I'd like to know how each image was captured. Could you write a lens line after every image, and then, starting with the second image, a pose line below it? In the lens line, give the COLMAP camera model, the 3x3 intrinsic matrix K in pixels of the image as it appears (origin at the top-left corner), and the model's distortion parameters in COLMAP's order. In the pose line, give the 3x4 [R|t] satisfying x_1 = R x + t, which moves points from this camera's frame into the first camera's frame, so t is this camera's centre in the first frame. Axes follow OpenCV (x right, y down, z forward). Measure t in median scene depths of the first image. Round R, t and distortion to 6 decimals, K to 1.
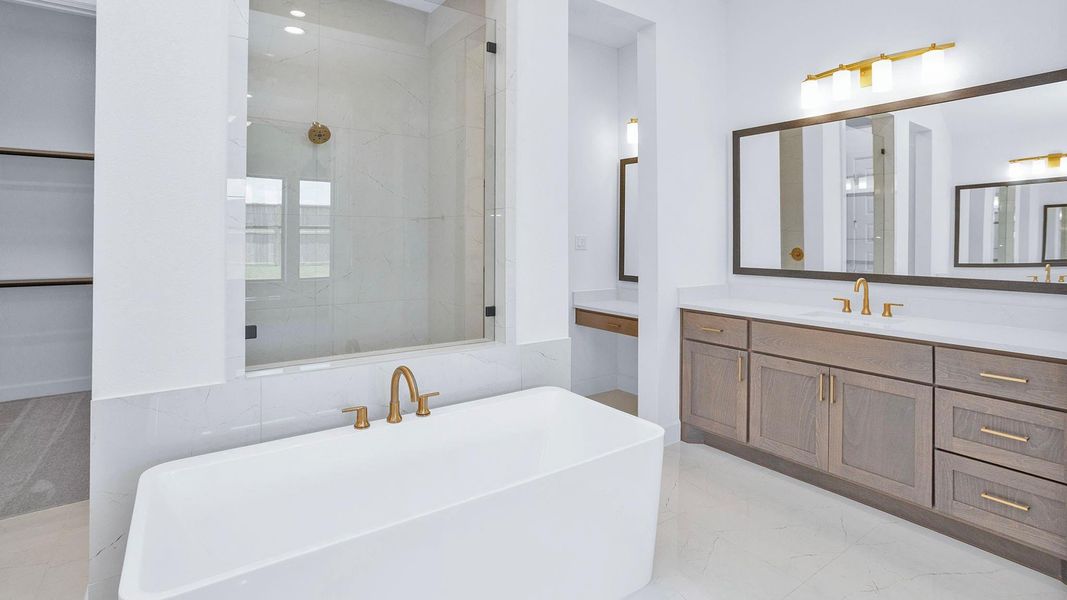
lens RADIAL K [[521.1, 0, 530.3], [0, 521.1, 275.7], [0, 0, 1]] dist [-0.002890, -0.000101]
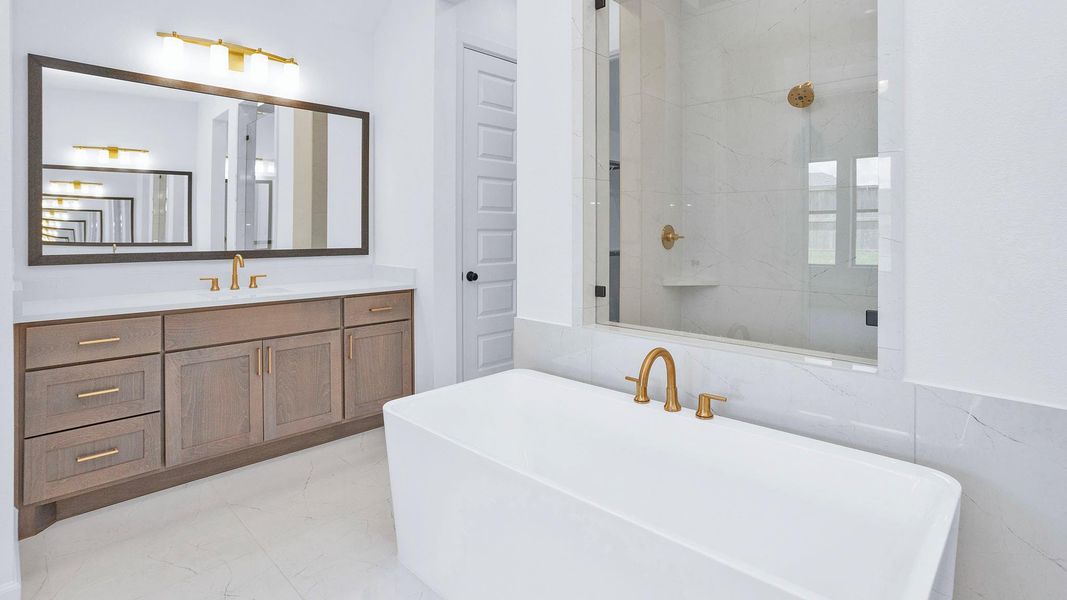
lens RADIAL K [[535.3, 0, 531.7], [0, 535.3, 265.0], [0, 0, 1]] dist [-0.061540, 0.000127]
pose [[0.195503, 0.065852, -0.978490, 0.425576], [-0.067945, 0.996255, 0.053473, -0.002701], [0.978347, 0.056029, 0.199245, 0.415705]]
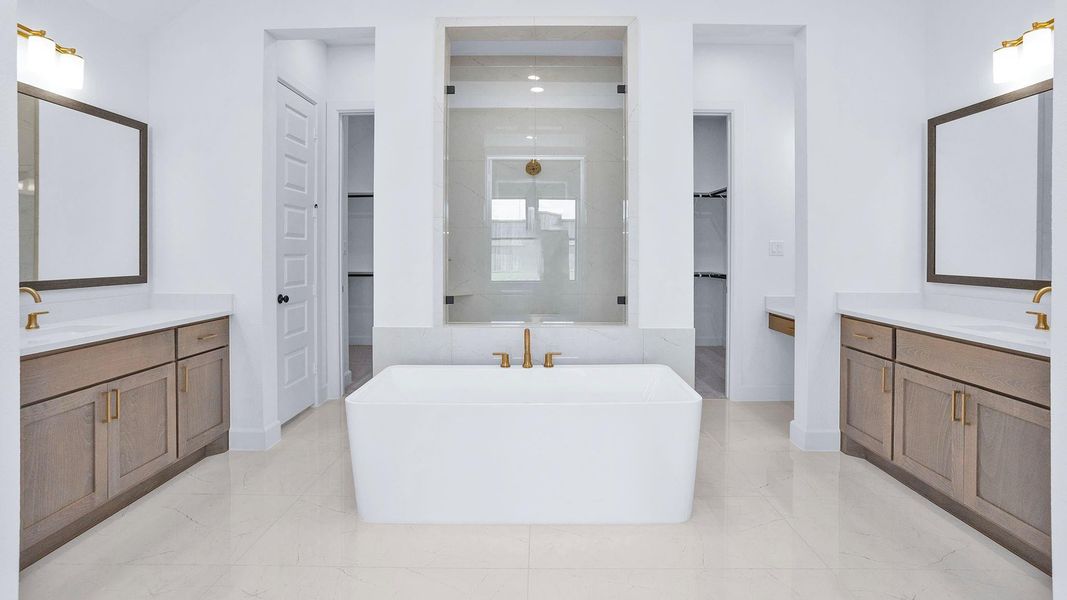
lens RADIAL K [[513.4, 0, 533.5], [0, 513.4, 300.0], [0, 0, 1]] dist [-0.001776, 0.000407]
pose [[0.815488, 0.056001, -0.576058, 0.419216], [-0.041093, 0.998398, 0.038885, 0.025970], [0.577313, -0.008038, 0.816483, -0.117872]]
